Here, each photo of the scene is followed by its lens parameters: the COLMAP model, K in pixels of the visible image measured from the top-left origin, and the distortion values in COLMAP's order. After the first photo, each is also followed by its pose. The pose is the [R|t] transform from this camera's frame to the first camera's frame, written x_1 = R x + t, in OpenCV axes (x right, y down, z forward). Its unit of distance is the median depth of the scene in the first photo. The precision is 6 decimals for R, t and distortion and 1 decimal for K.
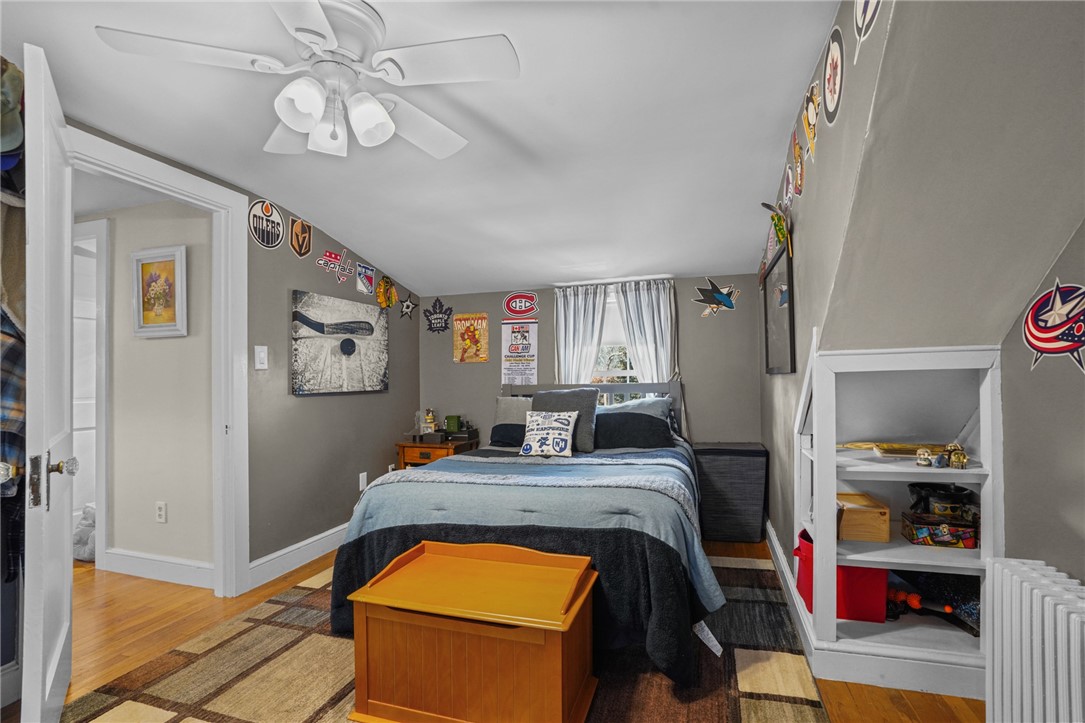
lens RADIAL K [[502.5, 0, 544.7], [0, 502.5, 378.5], [0, 0, 1]] dist [-0.068100, 0.023273]
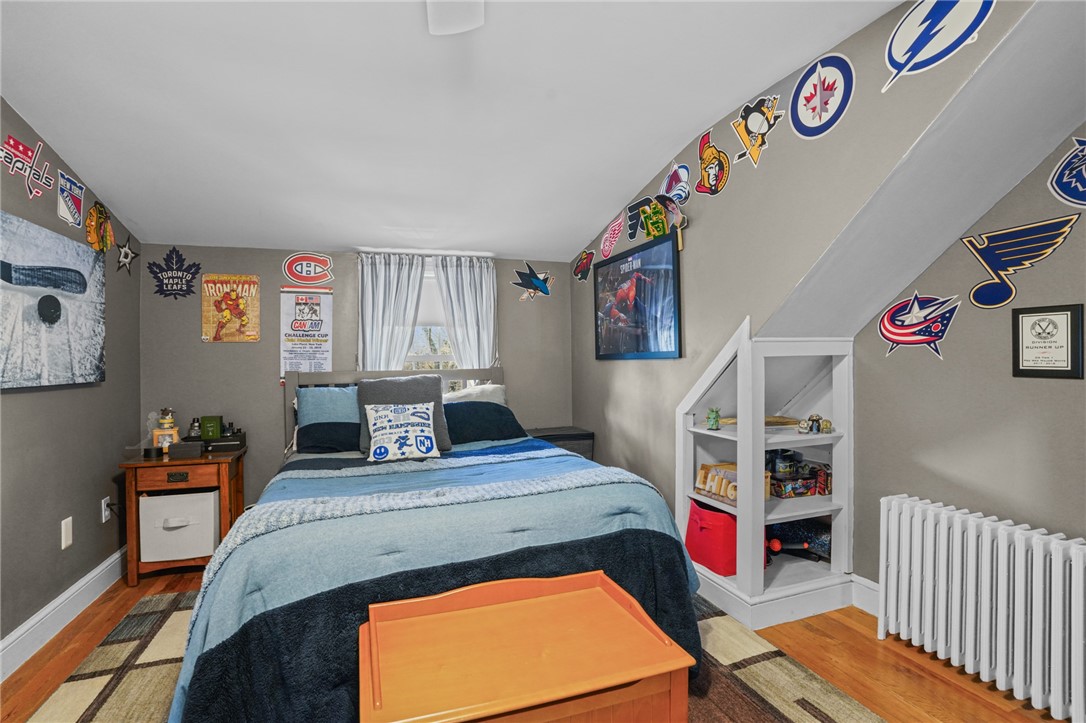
lens RADIAL K [[509.6, 0, 534.5], [0, 509.6, 366.6], [0, 0, 1]] dist [-0.067823, 0.024142]
pose [[0.809796, -0.001639, 0.586709, -0.268365], [0.000659, 0.999998, 0.001883, 0.003527], [-0.586711, -0.001138, 0.809795, 0.192976]]
